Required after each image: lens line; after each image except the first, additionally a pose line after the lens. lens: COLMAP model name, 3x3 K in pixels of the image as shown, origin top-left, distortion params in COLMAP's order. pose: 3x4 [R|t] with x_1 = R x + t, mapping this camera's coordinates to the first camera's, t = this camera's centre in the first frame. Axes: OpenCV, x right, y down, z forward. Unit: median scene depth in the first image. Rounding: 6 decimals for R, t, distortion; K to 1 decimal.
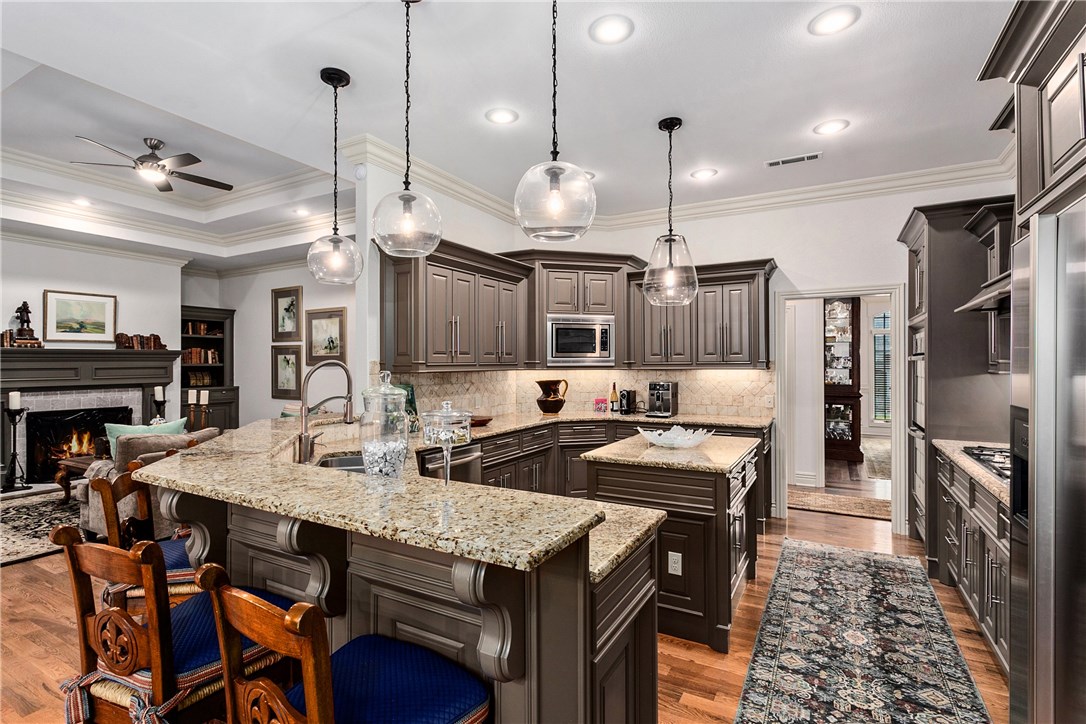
lens RADIAL K [[520.4, 0, 538.4], [0, 520.4, 357.4], [0, 0, 1]] dist [0.005409, 0.000911]
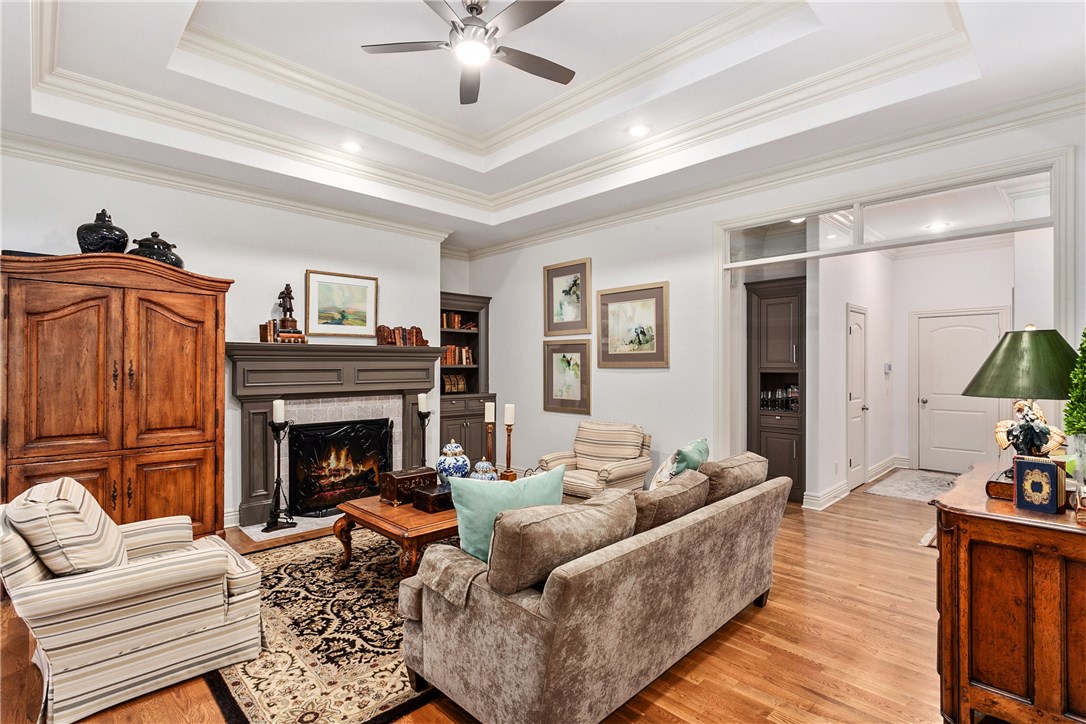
lens RADIAL K [[522.9, 0, 543.0], [0, 522.9, 362.0], [0, 0, 1]] dist [0.003964, 0.000569]
pose [[0.961948, 0.001237, -0.273230, -0.335956], [-0.000234, 0.999993, 0.003704, 0.005556], [0.273233, -0.003499, 0.961942, 0.294966]]
